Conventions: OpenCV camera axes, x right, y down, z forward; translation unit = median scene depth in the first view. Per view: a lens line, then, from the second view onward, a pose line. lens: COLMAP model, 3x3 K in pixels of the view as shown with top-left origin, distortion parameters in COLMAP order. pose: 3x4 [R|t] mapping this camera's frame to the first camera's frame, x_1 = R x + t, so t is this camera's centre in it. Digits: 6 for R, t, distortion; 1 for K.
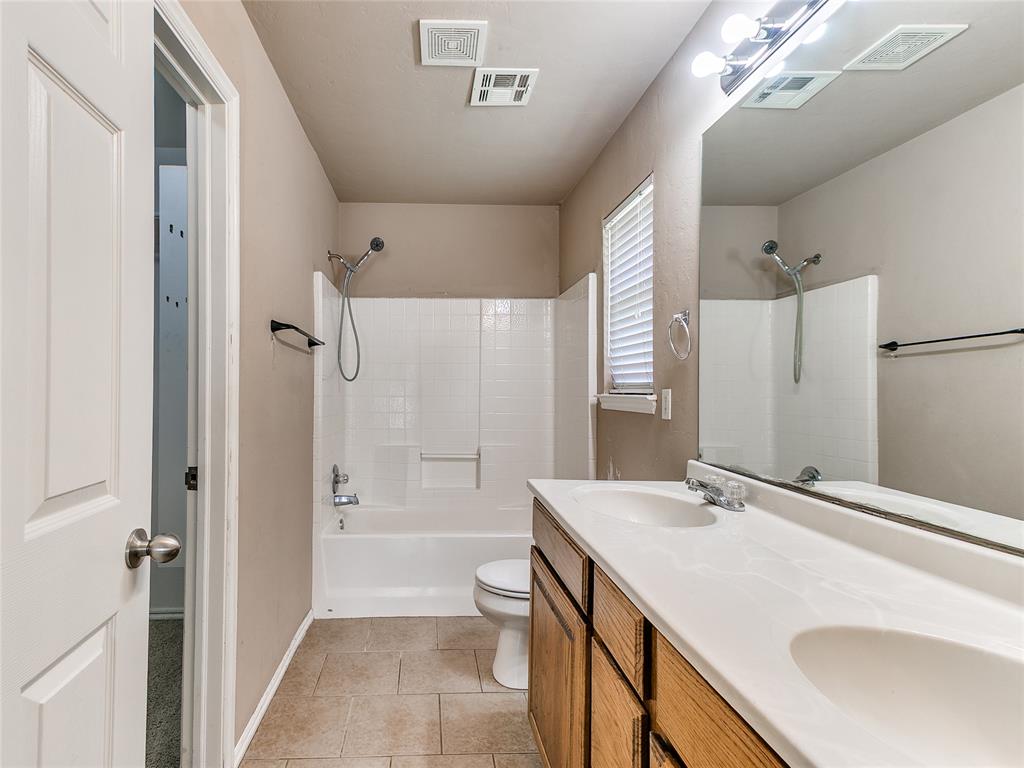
lens RADIAL K [[526.8, 0, 468.5], [0, 526.8, 391.5], [0, 0, 1]] dist [0.025904, -0.000440]
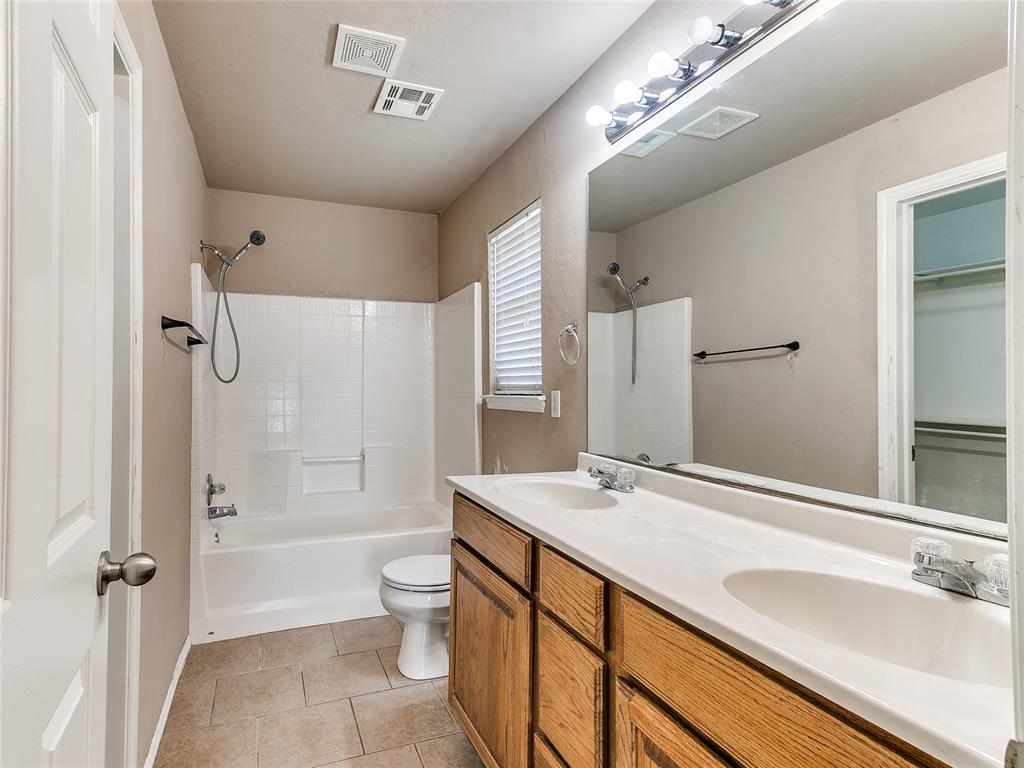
lens RADIAL K [[526.8, 0, 469.4], [0, 526.8, 388.2], [0, 0, 1]] dist [0.025904, -0.000440]
pose [[0.953611, -0.003858, 0.301015, -0.109805], [0.005716, 0.999970, -0.005292, -0.003429], [-0.300986, 0.006767, 0.953605, -0.017571]]
